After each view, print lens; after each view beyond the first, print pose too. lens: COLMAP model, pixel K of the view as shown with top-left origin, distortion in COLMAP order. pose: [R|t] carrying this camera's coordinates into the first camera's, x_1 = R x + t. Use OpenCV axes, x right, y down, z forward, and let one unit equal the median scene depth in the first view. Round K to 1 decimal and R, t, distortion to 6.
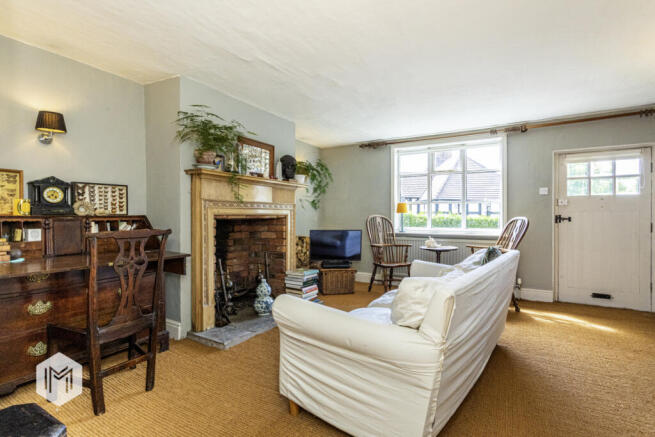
lens RADIAL K [[312.0, 0, 326.4], [0, 312.0, 219.6], [0, 0, 1]] dist [0.001113, 0.000167]
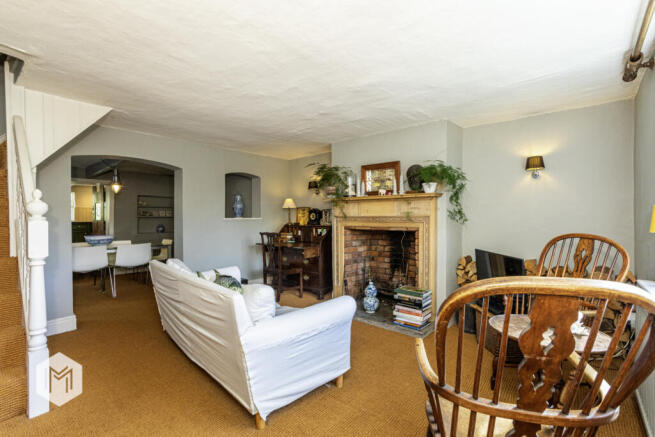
lens RADIAL K [[312.0, 0, 330.5], [0, 312.0, 217.0], [0, 0, 1]] dist [0.001113, 0.000167]
pose [[-0.159204, 0.002272, -0.987243, 1.009692], [-0.007654, 0.999964, 0.003535, -0.058877], [0.987216, 0.008120, -0.159181, 1.065803]]
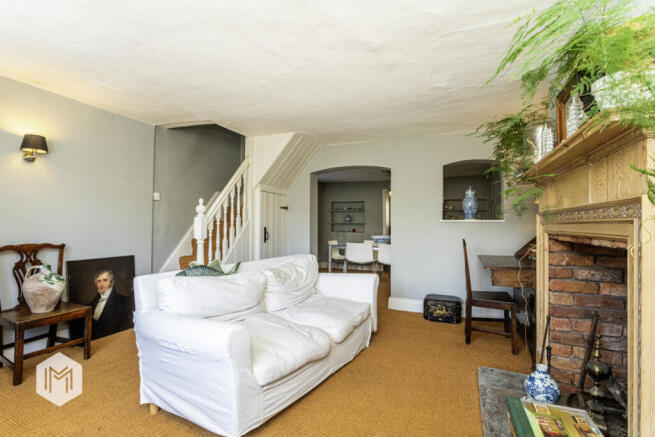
lens RADIAL K [[317.0, 0, 330.7], [0, 317.0, 219.0], [0, 0, 1]] dist [-0.002736, -0.000358]
pose [[-0.990939, -0.011158, -0.133846, 0.206409], [-0.010424, 0.999927, -0.006184, -0.035501], [0.133905, -0.004733, -0.990983, 1.496791]]
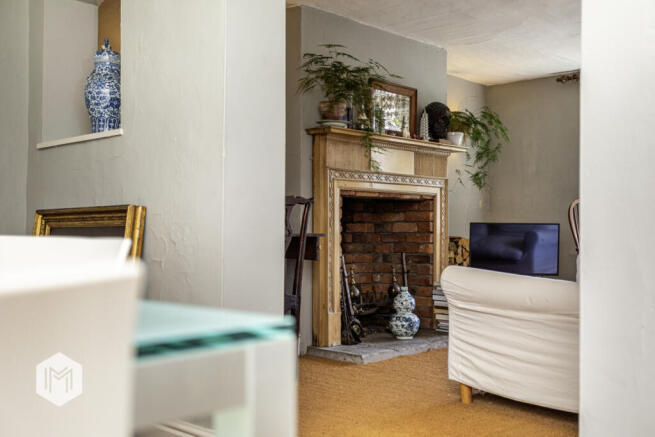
lens RADIAL K [[701.9, 0, 327.1], [0, 701.9, 222.1], [0, 0, 1]] dist [-0.009187, 0.000000]
pose [[0.973745, -0.001957, -0.227633, -0.017965], [-0.003779, 0.999686, -0.024759, 0.091399], [0.227610, 0.024969, 0.973432, -0.536653]]
